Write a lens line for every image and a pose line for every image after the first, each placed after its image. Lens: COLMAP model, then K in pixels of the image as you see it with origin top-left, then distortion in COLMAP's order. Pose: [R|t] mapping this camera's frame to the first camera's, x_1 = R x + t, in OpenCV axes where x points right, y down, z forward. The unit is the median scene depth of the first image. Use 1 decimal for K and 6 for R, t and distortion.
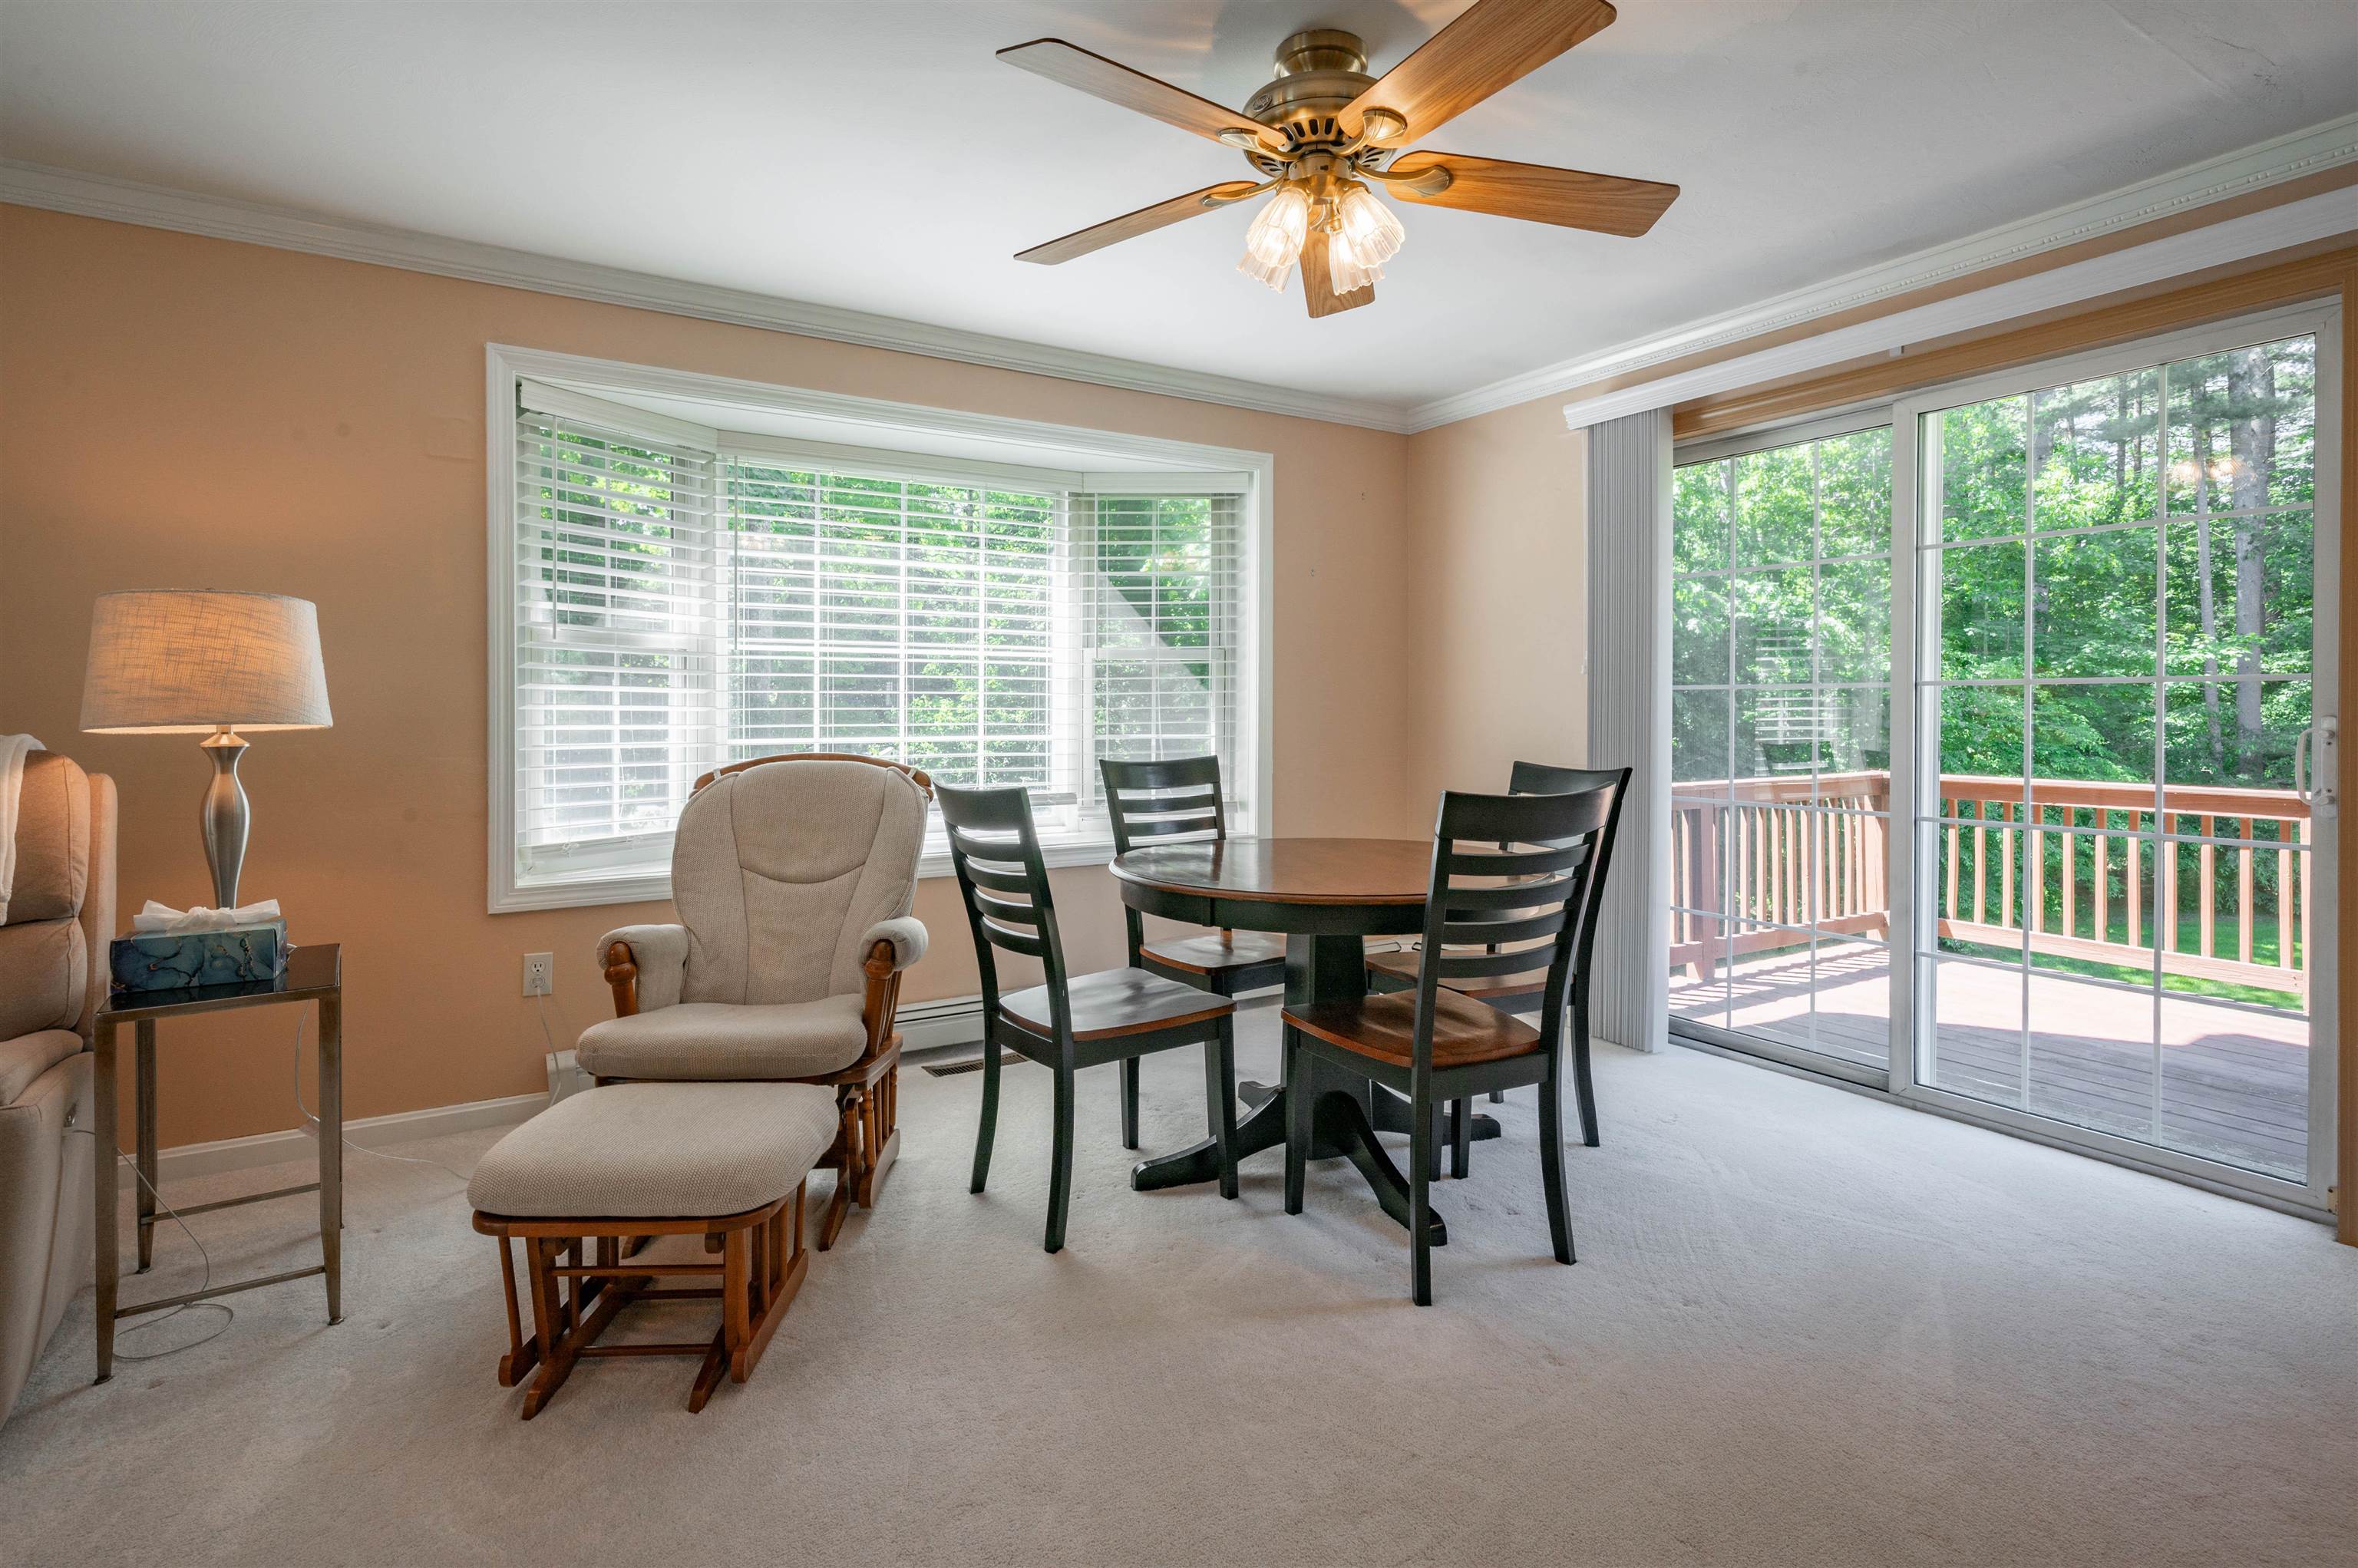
lens RADIAL K [[1165.7, 0, 1175.3], [0, 1165.7, 713.2], [0, 0, 1]] dist [0.001229, 0.000731]
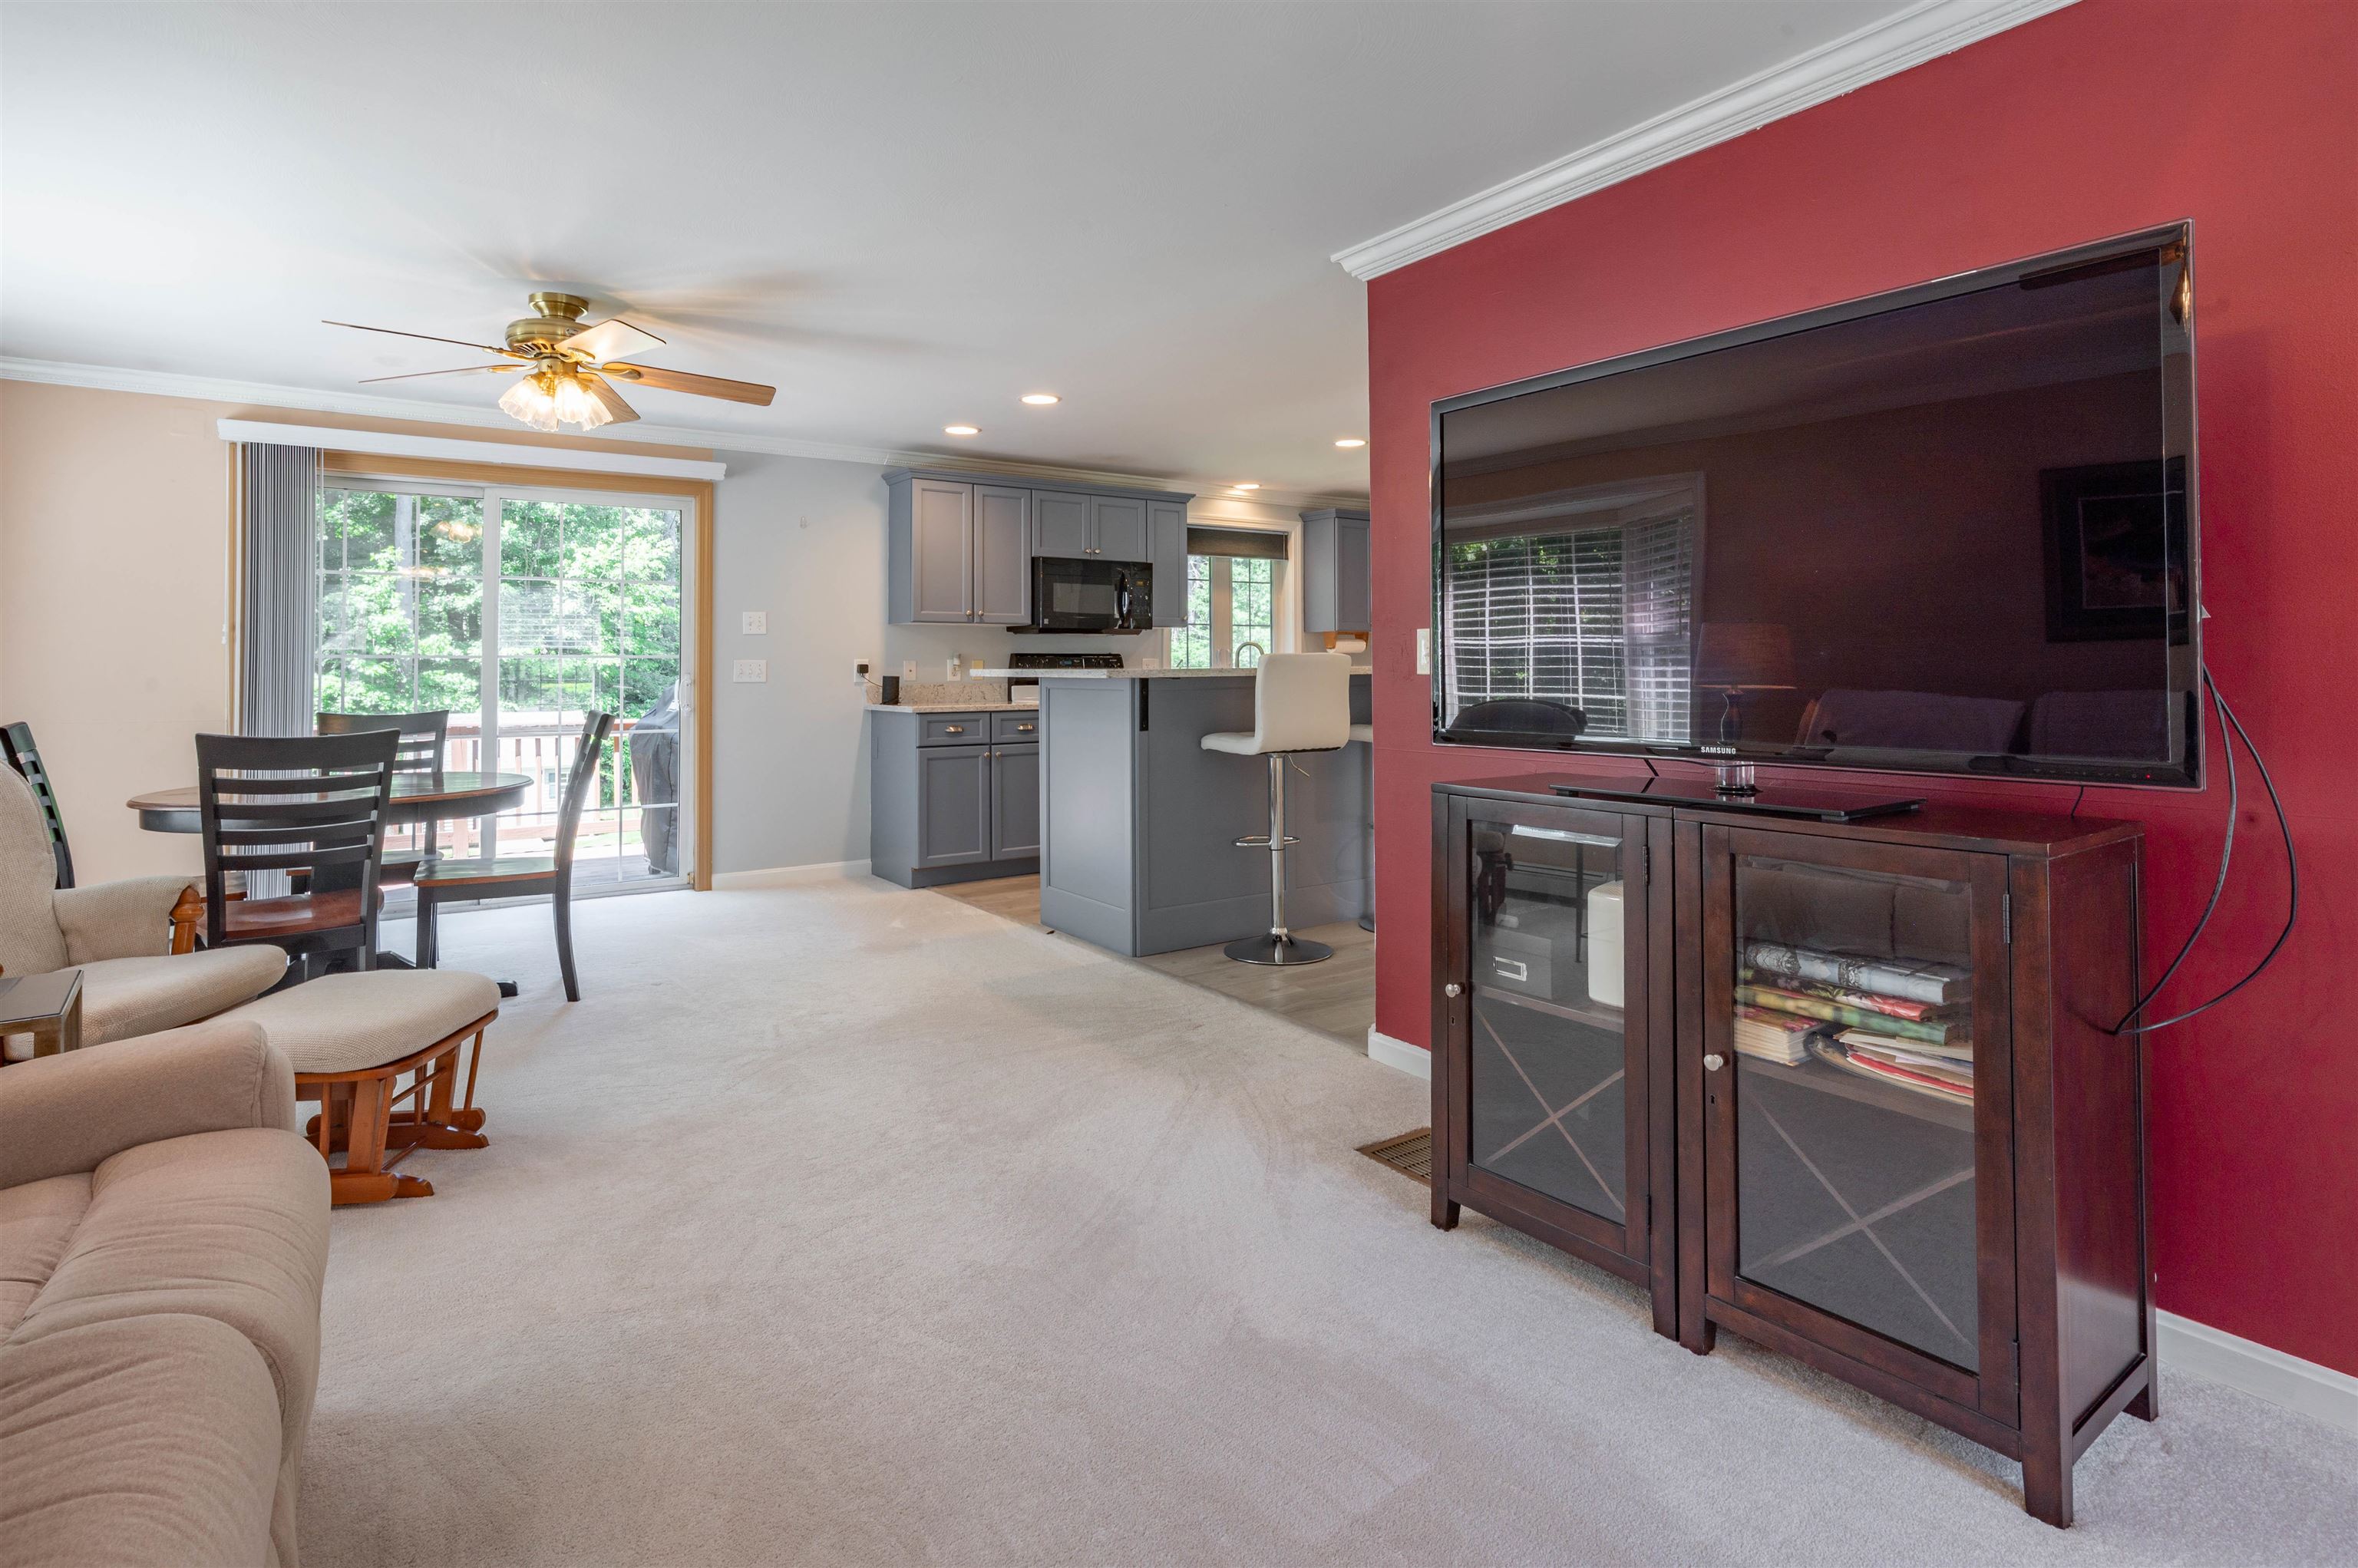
lens RADIAL K [[1176.4, 0, 1151.7], [0, 1176.4, 631.0], [0, 0, 1]] dist [-0.003876, -0.000455]
pose [[-0.037545, 0.033745, 0.998725, -1.179633], [0.009842, 0.999394, -0.033397, 0.002305], [-0.999246, 0.008575, -0.037854, 0.129100]]
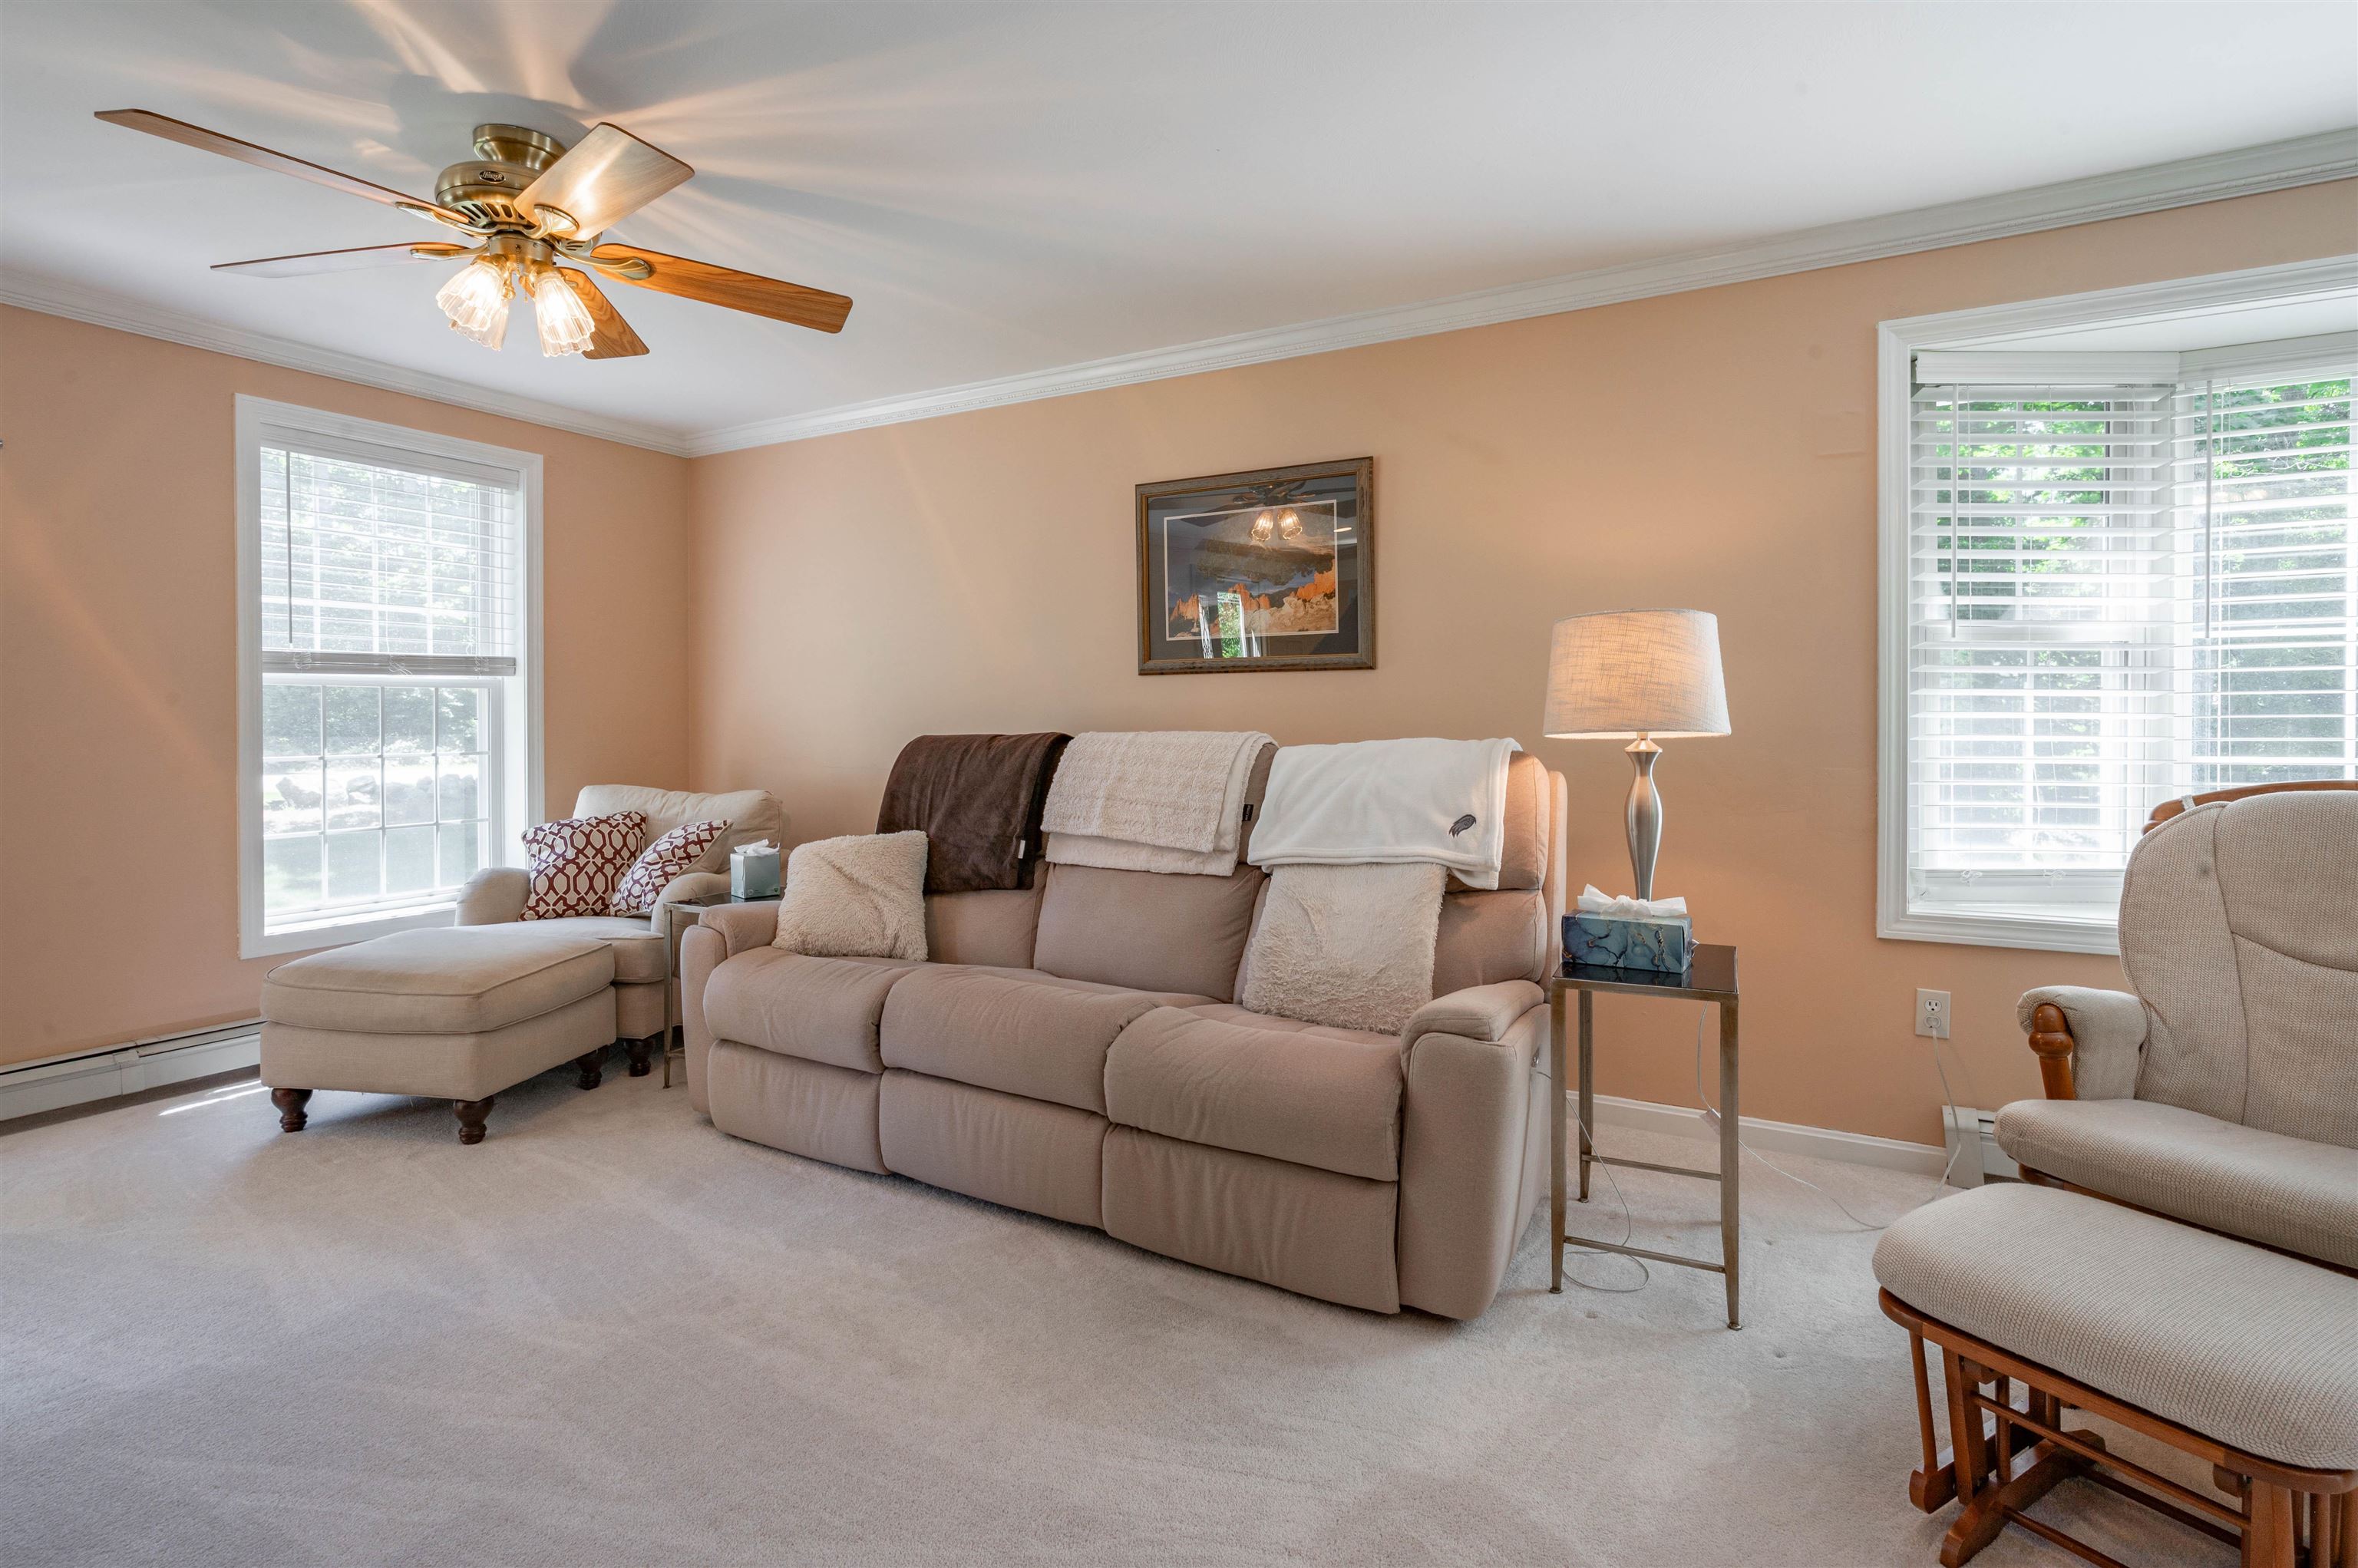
lens RADIAL K [[1140.7, 0, 1186.6], [0, 1140.7, 730.7], [0, 0, 1]] dist [0.000552, 0.000964]
pose [[0.489147, 0.008039, -0.872164, -0.068017], [-0.000977, 0.999962, 0.008669, -0.000012], [0.872201, -0.003388, 0.489136, 0.076980]]
